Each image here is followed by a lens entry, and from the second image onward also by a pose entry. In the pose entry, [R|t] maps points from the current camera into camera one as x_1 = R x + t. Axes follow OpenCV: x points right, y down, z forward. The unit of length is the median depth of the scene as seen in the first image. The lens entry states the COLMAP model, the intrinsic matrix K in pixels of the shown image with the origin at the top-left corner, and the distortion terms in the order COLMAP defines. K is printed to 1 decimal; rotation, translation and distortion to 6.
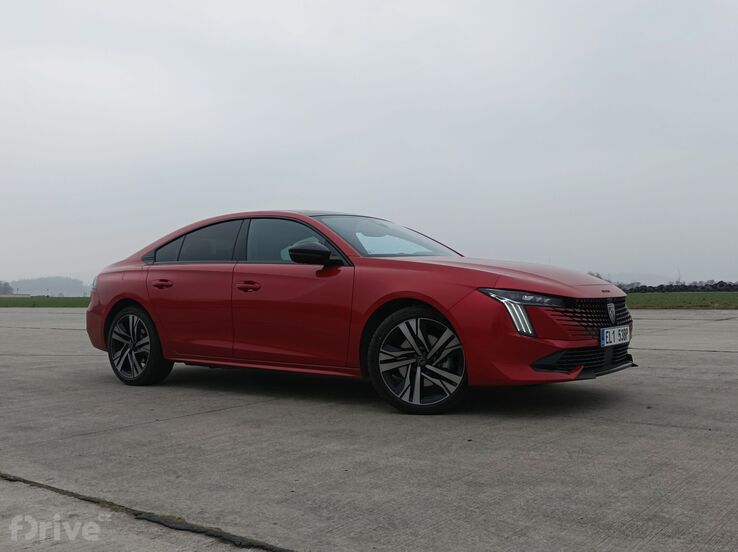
lens RADIAL K [[661.8, 0, 406.6], [0, 661.8, 274.4], [0, 0, 1]] dist [0.016293, 0.005221]
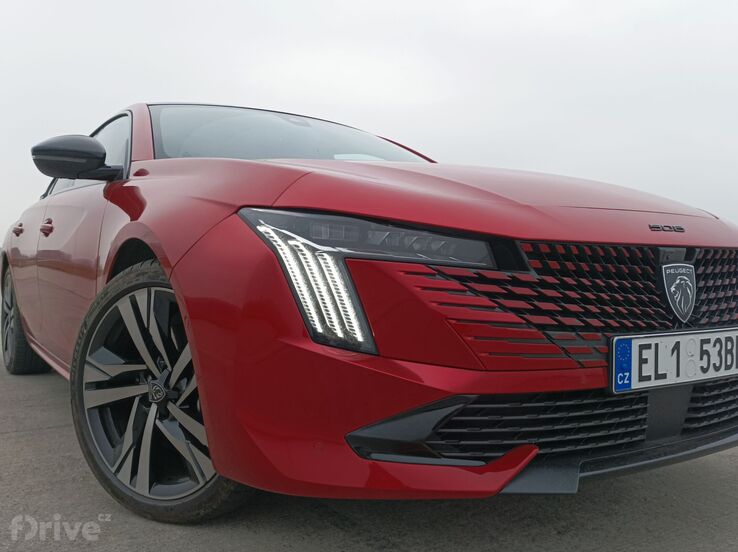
lens RADIAL K [[661.8, 0, 406.6], [0, 661.8, 274.4], [0, 0, 1]] dist [0.016293, 0.005221]
pose [[0.950096, 0.024363, -0.311005, 0.296596], [-0.013310, 0.999204, 0.037614, 0.040518], [0.311674, -0.031598, 0.949664, 0.658830]]
